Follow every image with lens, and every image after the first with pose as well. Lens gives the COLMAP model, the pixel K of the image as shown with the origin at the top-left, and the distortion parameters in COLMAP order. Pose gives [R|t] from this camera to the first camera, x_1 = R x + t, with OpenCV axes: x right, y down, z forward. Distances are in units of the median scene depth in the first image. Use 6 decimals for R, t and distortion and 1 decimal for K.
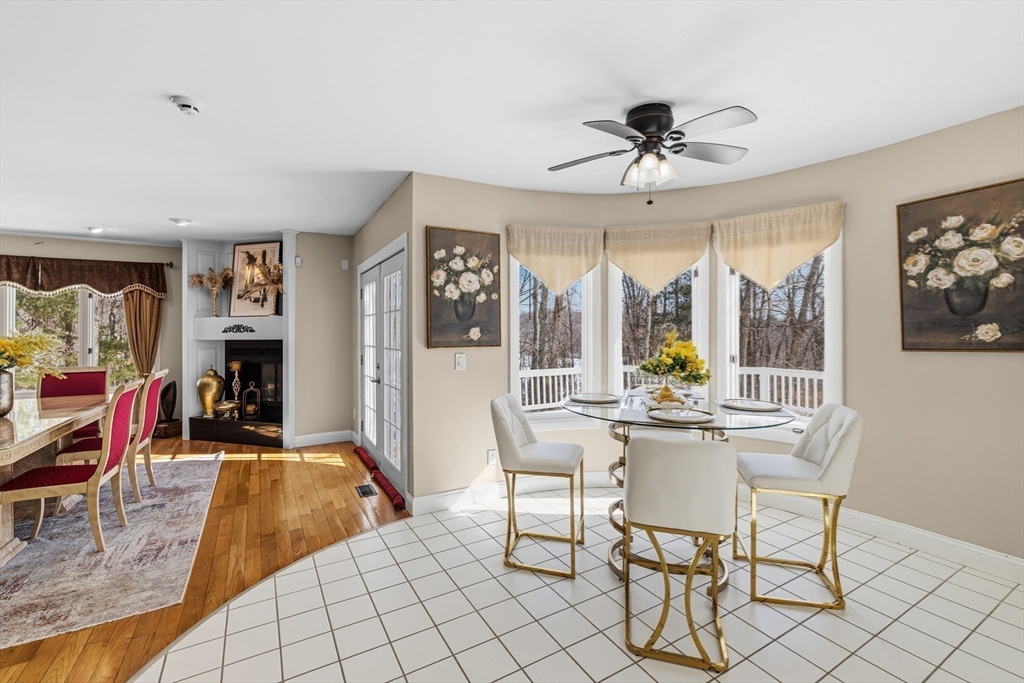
lens RADIAL K [[442.9, 0, 507.4], [0, 442.9, 334.5], [0, 0, 1]] dist [-0.000830, 0.000493]
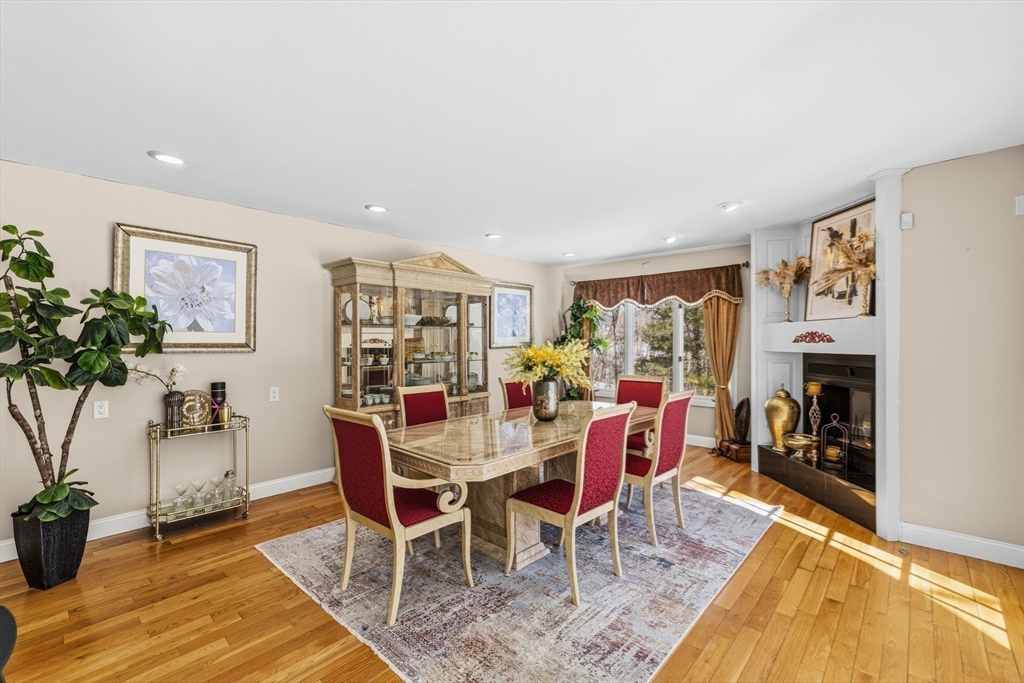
lens RADIAL K [[442.9, 0, 507.4], [0, 442.9, 334.5], [0, 0, 1]] dist [-0.000830, 0.000493]
pose [[0.303470, -0.008462, -0.952804, -0.074193], [-0.006238, 0.999921, -0.010867, -0.006580], [0.952821, 0.009241, 0.303393, 0.305736]]
